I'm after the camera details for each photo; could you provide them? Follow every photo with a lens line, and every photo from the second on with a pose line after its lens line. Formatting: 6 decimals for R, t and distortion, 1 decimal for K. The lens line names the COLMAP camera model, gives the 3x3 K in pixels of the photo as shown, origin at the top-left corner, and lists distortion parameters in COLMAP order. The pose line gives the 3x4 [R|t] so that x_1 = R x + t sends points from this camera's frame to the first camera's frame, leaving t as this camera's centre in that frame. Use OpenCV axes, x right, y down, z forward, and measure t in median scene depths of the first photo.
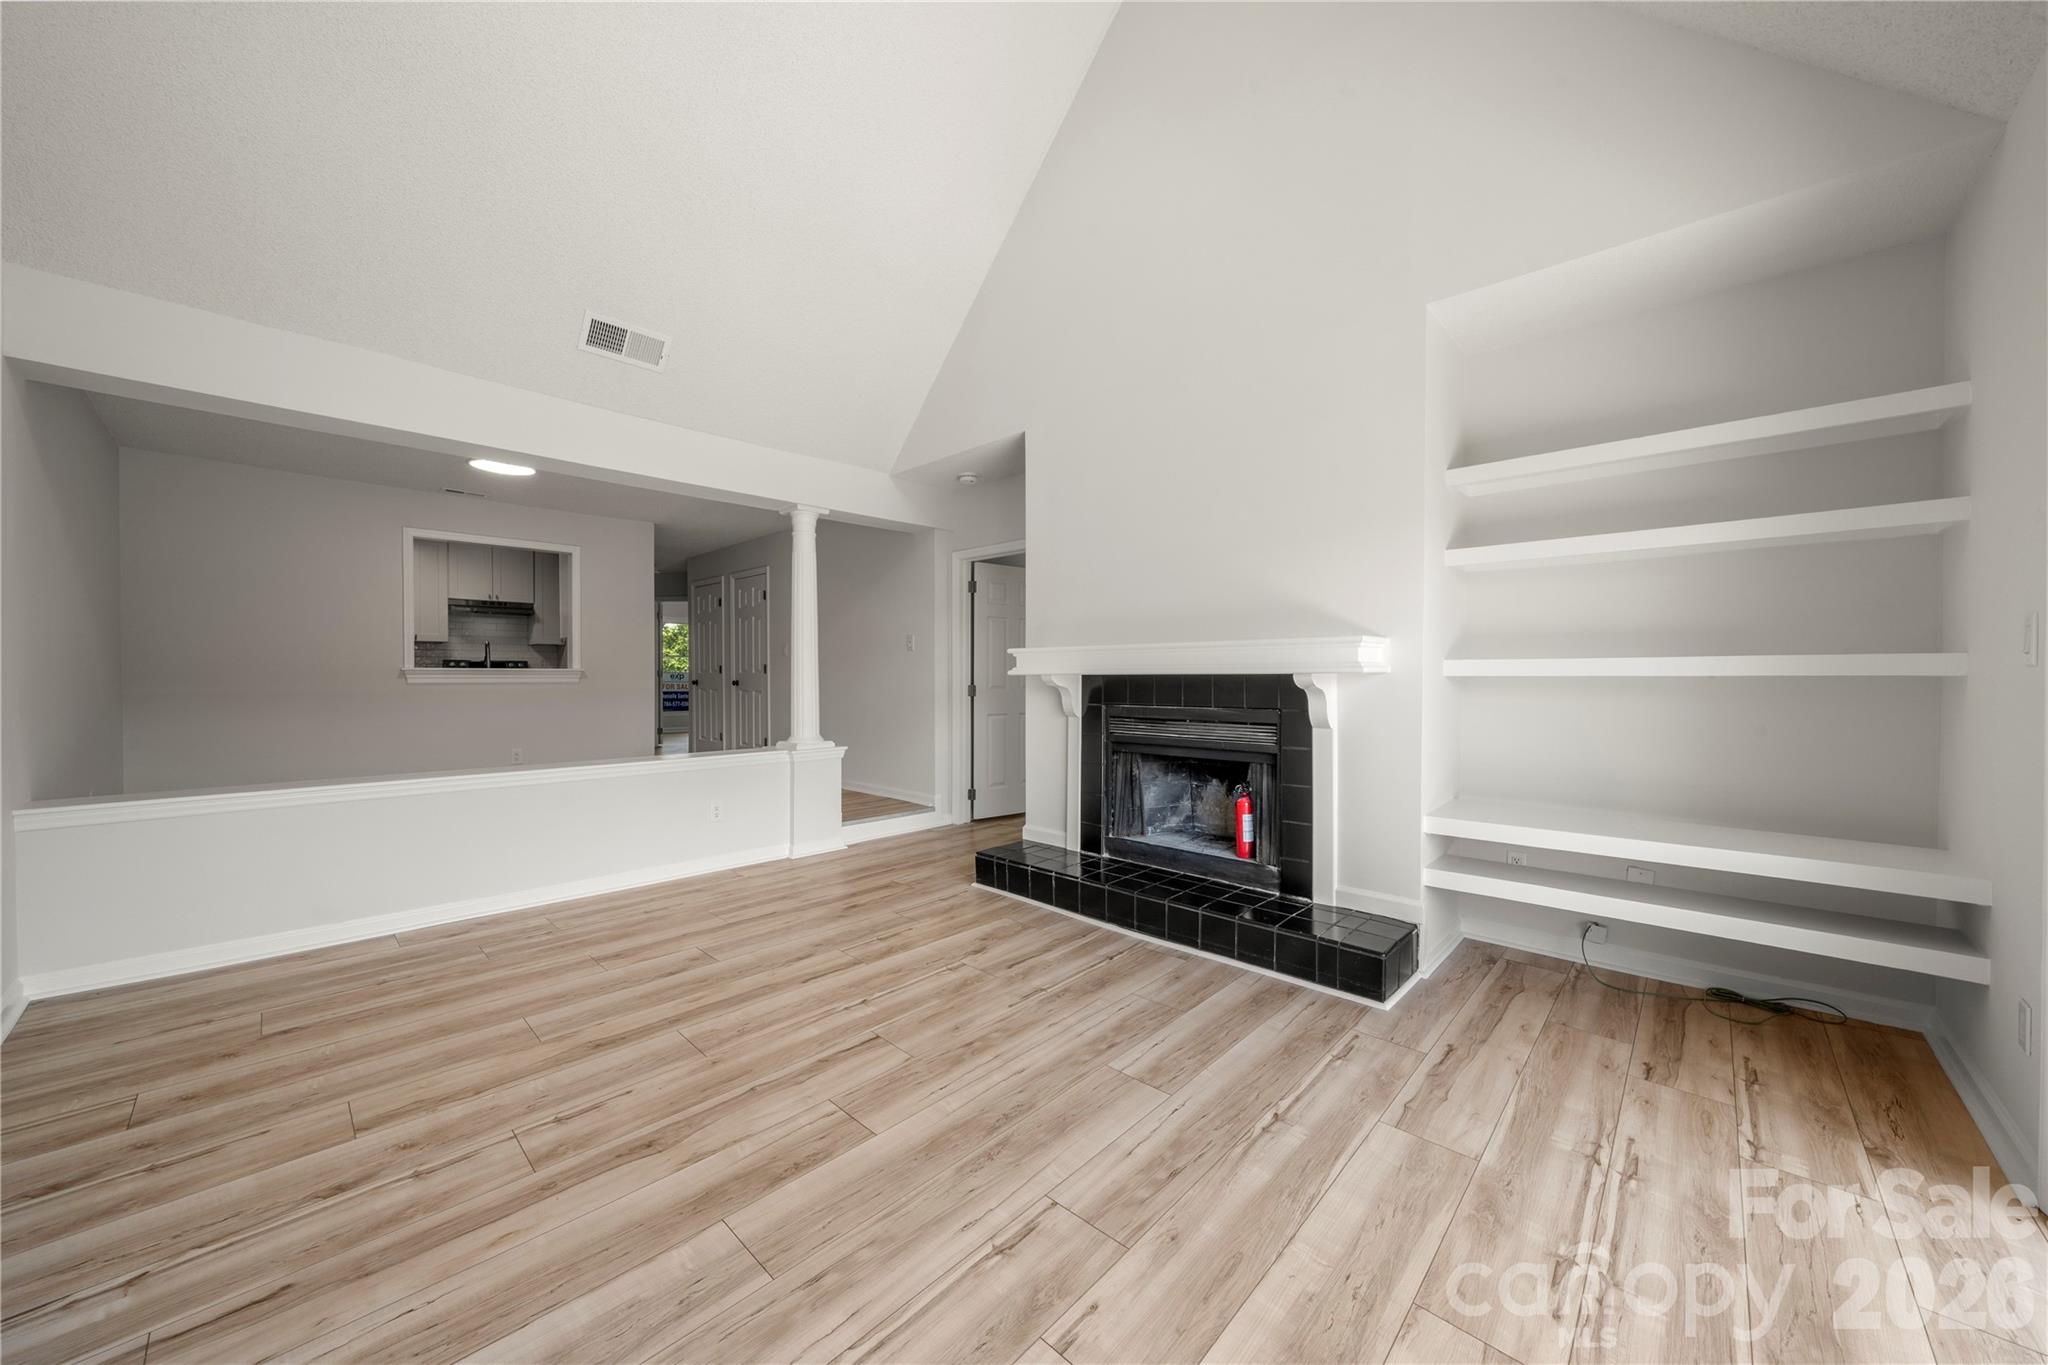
lens RADIAL K [[726.4, 0, 1021.6], [0, 726.4, 679.3], [0, 0, 1]] dist [-0.003751, -0.000251]
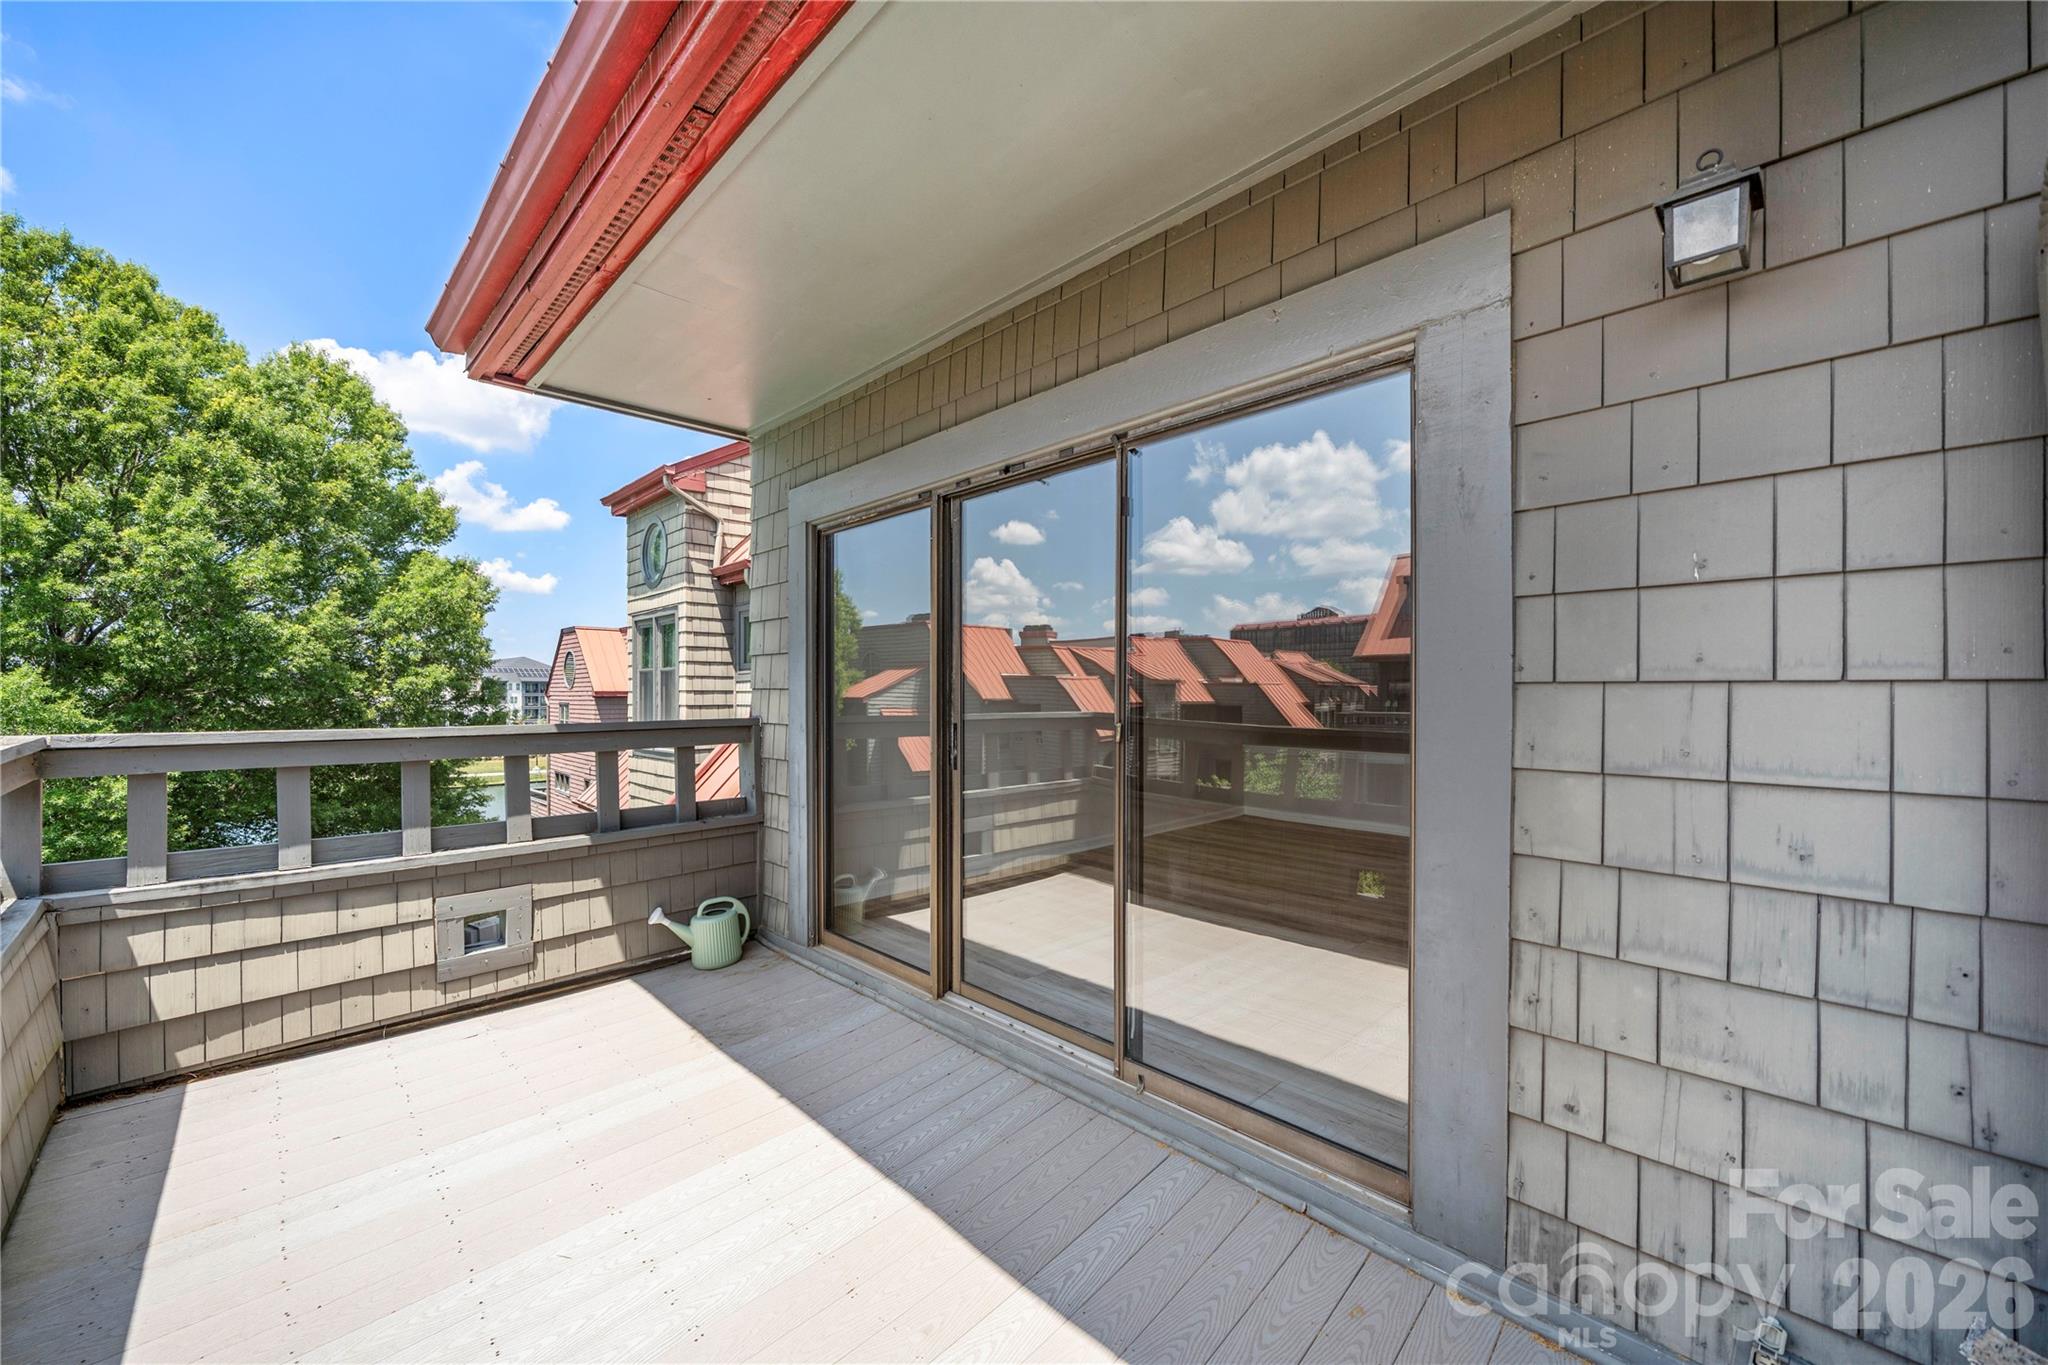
lens RADIAL K [[756.0, 0, 1016.4], [0, 756.0, 691.0], [0, 0, 1]] dist [-0.001404, -0.000112]
pose [[-0.050807, 0.000336, -0.998708, 1.349275], [-0.005622, 0.999984, 0.000623, -0.015138], [0.998693, 0.005646, -0.050805, 0.223629]]
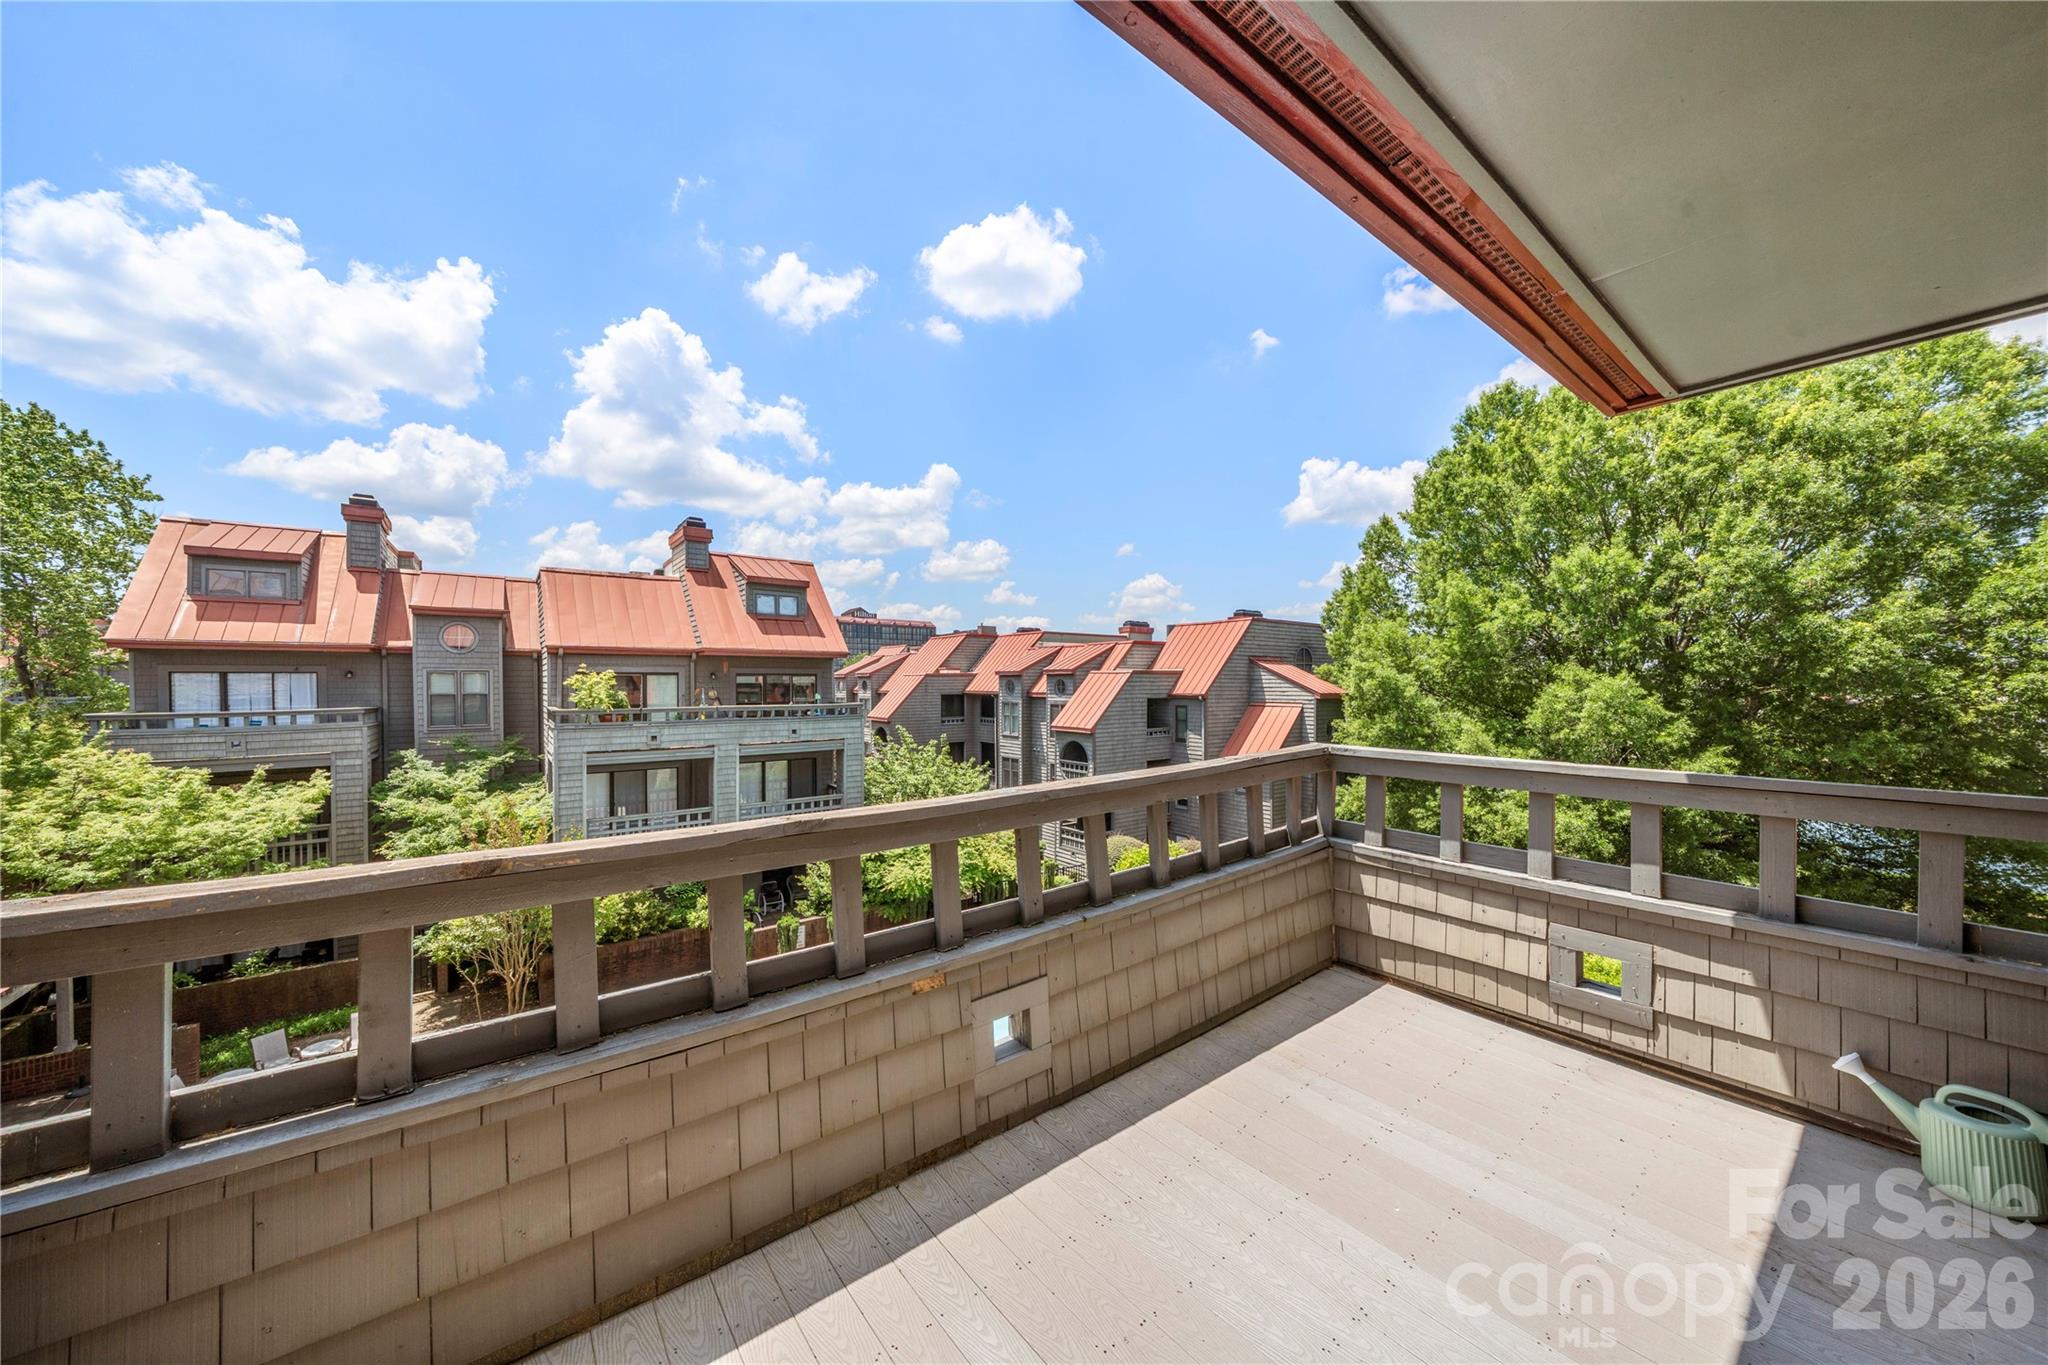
lens RADIAL K [[689.7, 0, 1019.9], [0, 689.7, 684.9], [0, 0, 1]] dist [-0.004756, -0.000087]
pose [[-0.985515, -0.001490, 0.169579, 0.963769], [-0.000179, 0.999970, 0.007745, -0.083495], [-0.169585, 0.007602, -0.985486, 0.506793]]
